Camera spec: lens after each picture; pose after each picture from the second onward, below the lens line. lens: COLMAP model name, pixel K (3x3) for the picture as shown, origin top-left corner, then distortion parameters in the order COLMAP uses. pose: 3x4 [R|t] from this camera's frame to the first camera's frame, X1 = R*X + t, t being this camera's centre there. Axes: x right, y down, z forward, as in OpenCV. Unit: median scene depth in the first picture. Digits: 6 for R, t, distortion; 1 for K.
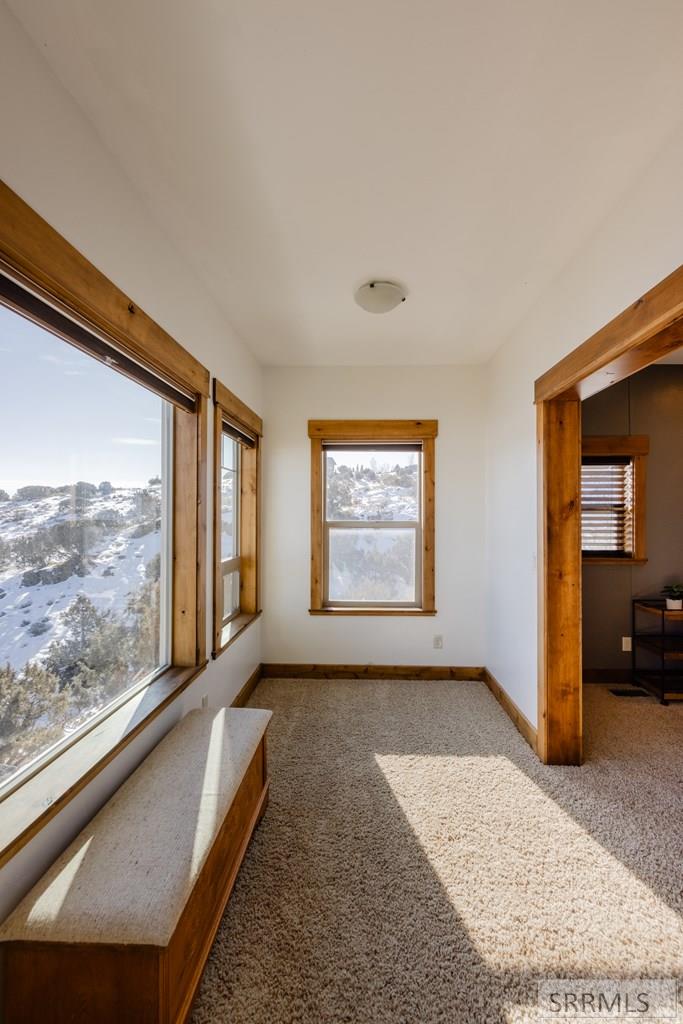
lens RADIAL K [[409.8, 0, 343.6], [0, 409.8, 506.4], [0, 0, 1]] dist [-0.006854, -0.000146]
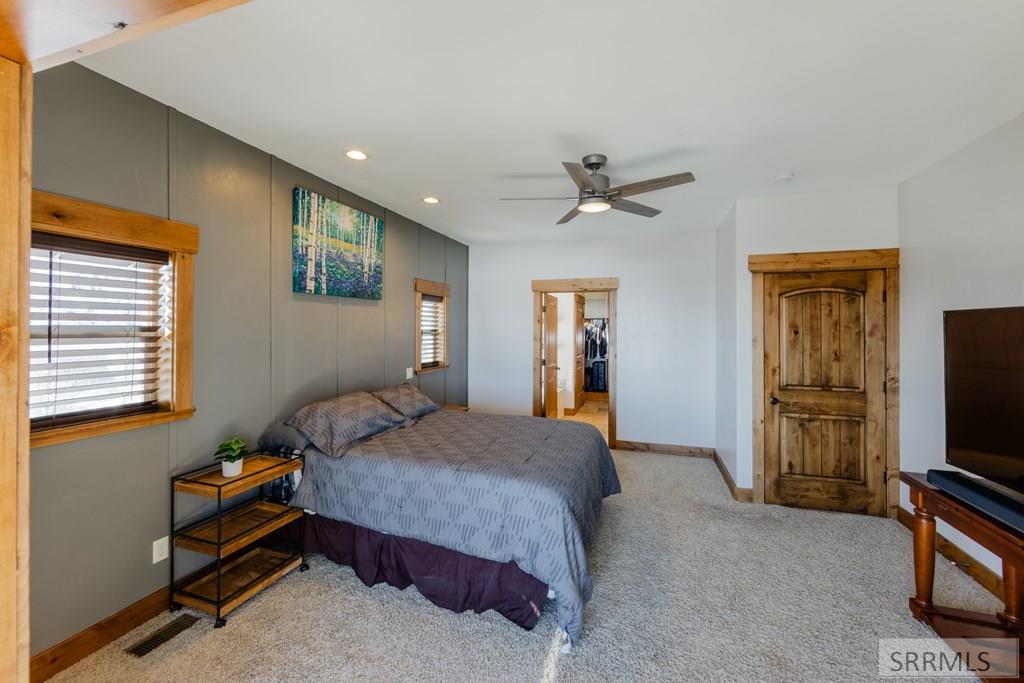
lens RADIAL K [[409.8, 0, 515.7], [0, 409.8, 333.7], [0, 0, 1]] dist [-0.006854, -0.000146]
pose [[0.265352, 0.002916, 0.964147, 0.230469], [-0.009860, 0.999951, -0.000311, 0.000246], [-0.964101, -0.009424, 0.265367, 0.305575]]
